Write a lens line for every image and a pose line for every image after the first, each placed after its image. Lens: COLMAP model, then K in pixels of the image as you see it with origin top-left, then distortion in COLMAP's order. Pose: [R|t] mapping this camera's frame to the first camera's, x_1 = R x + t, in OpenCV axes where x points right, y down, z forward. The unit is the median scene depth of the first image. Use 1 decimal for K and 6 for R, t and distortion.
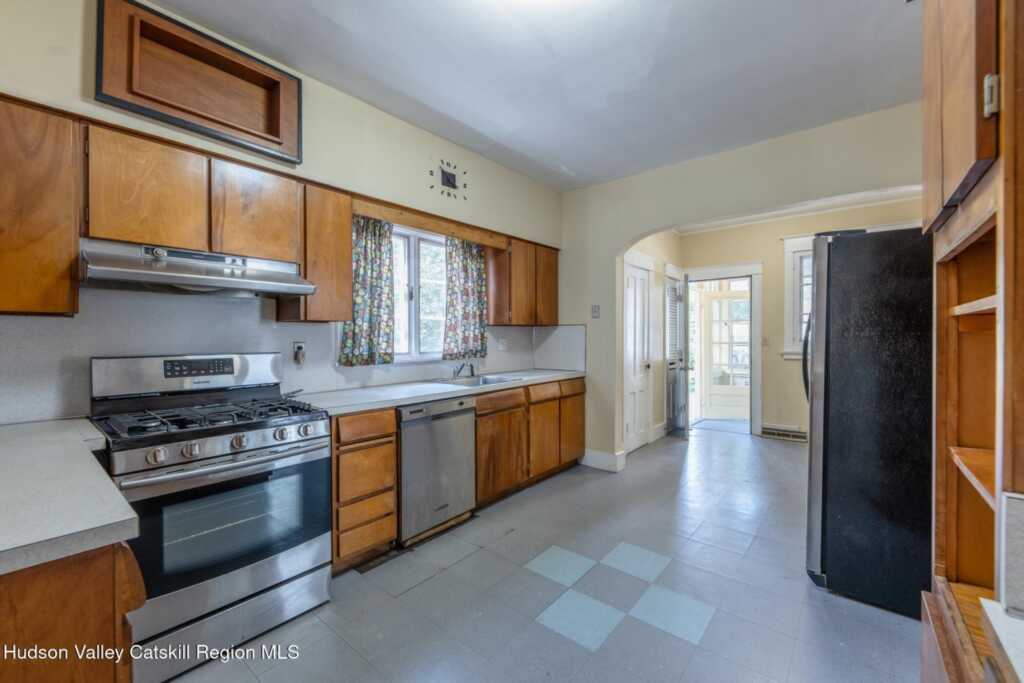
lens RADIAL K [[420.9, 0, 514.0], [0, 420.9, 340.3], [0, 0, 1]] dist [-0.000515, -0.001050]
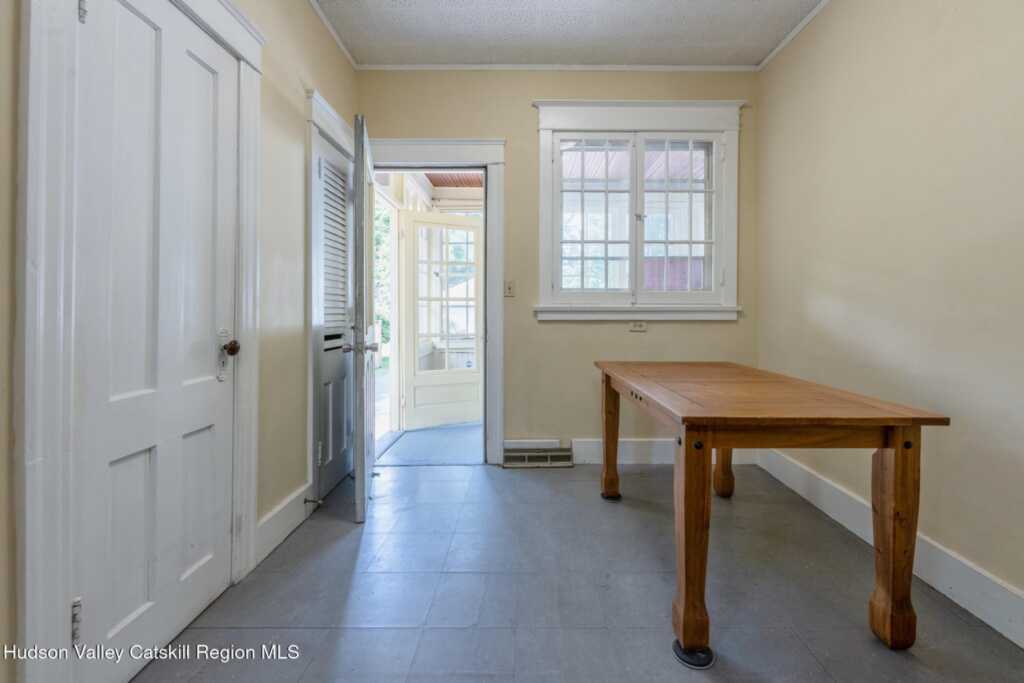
lens RADIAL K [[420.9, 0, 526.2], [0, 420.9, 308.4], [0, 0, 1]] dist [-0.000515, -0.001050]
pose [[0.768718, 0.004368, 0.639573, 0.256037], [0.001892, 0.999957, -0.009103, 0.030528], [-0.639585, 0.008207, 0.768676, 0.544992]]
